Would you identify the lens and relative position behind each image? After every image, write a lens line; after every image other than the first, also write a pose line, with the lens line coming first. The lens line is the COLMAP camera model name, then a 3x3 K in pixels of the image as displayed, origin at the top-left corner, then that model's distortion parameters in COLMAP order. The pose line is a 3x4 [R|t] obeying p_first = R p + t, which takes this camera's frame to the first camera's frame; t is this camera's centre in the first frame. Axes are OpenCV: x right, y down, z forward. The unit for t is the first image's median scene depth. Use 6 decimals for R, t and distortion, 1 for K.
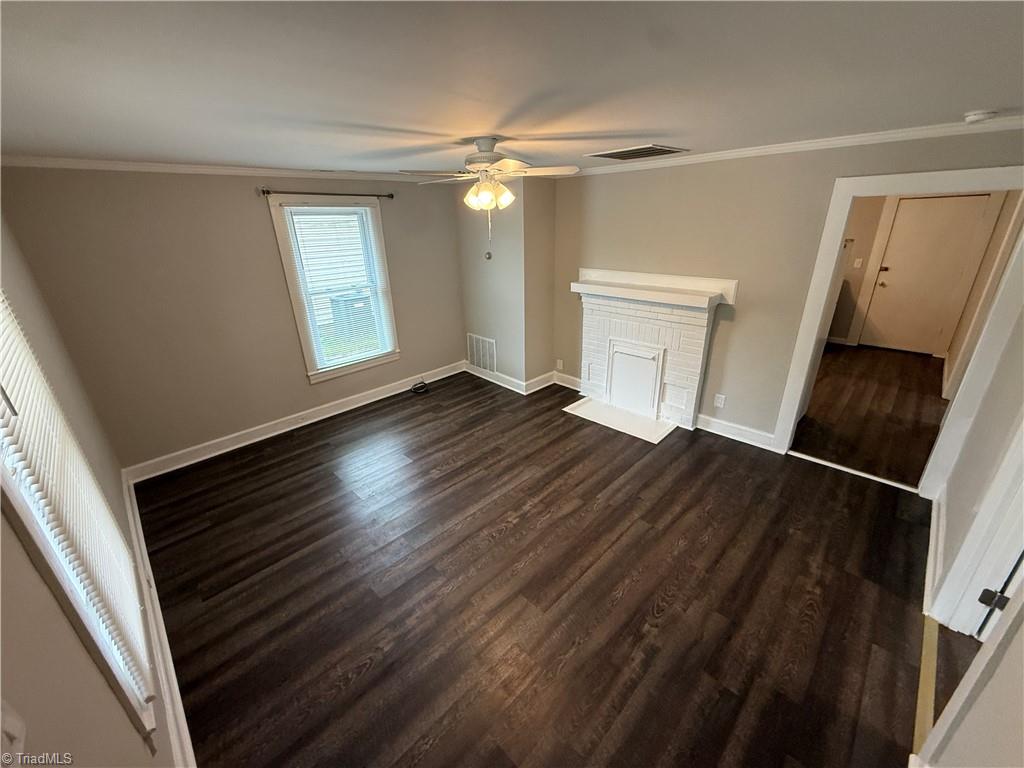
lens RADIAL K [[410.1, 0, 509.0], [0, 410.1, 384.1], [0, 0, 1]] dist [0.000329, 0.000124]
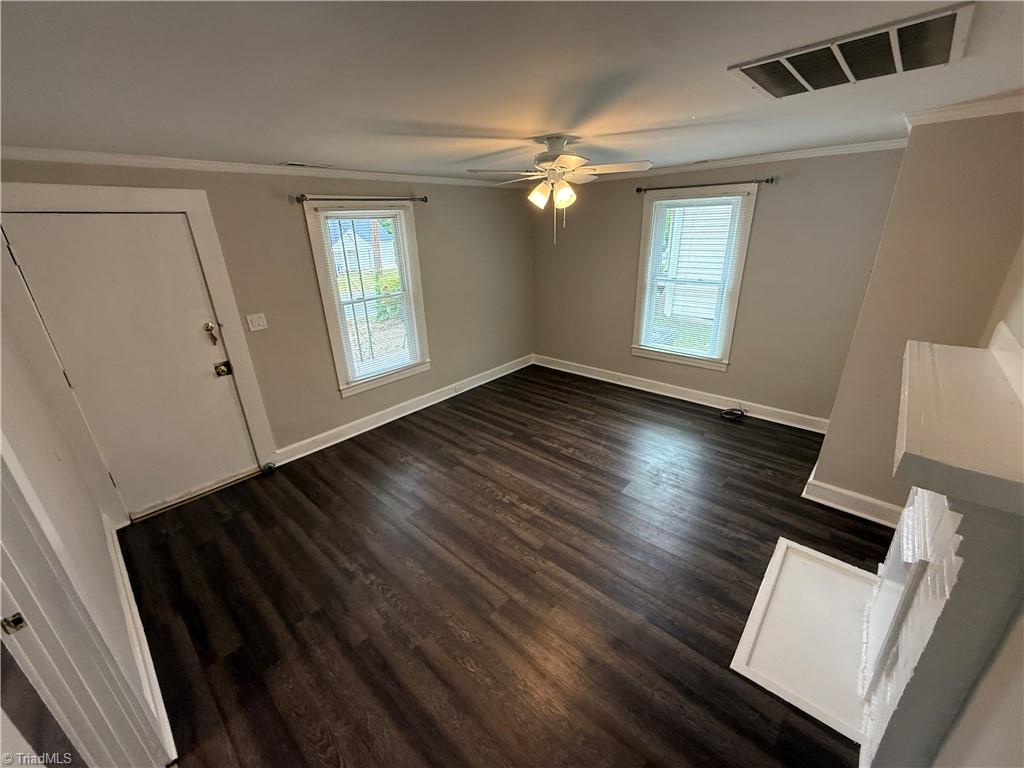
lens RADIAL K [[410.1, 0, 509.0], [0, 410.1, 384.1], [0, 0, 1]] dist [0.000329, 0.000124]
pose [[0.040633, 0.385303, -0.921895, 0.838639], [-0.345786, 0.871067, 0.348819, -0.292839], [0.937433, 0.304605, 0.168626, 0.692465]]
